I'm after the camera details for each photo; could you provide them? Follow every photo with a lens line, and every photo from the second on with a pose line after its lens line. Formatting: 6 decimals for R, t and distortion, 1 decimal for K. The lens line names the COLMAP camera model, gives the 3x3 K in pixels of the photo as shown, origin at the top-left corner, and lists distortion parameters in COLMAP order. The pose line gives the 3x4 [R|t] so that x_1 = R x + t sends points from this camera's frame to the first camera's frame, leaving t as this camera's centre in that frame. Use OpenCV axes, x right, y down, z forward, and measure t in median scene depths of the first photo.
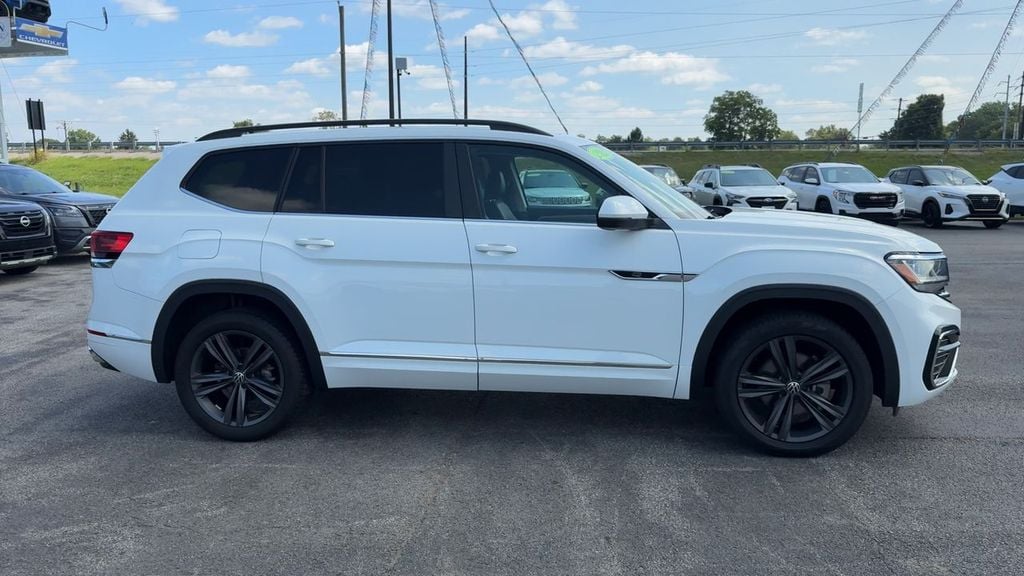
lens RADIAL K [[803.1, 0, 516.7], [0, 803.1, 291.9], [0, 0, 1]] dist [0.022190, -0.027306]
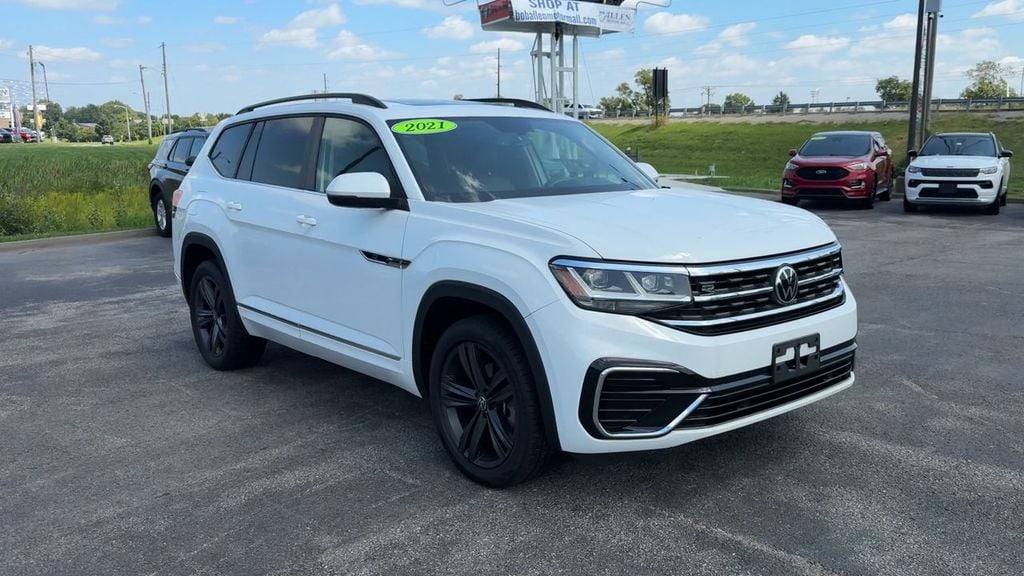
lens RADIAL K [[873.2, 0, 573.5], [0, 873.2, 309.4], [0, 0, 1]] dist [0.064870, -0.104052]
pose [[0.776646, 0.120851, -0.618236, 0.887035], [-0.090934, 0.992654, 0.079808, -0.057613], [0.623339, -0.005764, 0.781930, 0.306131]]
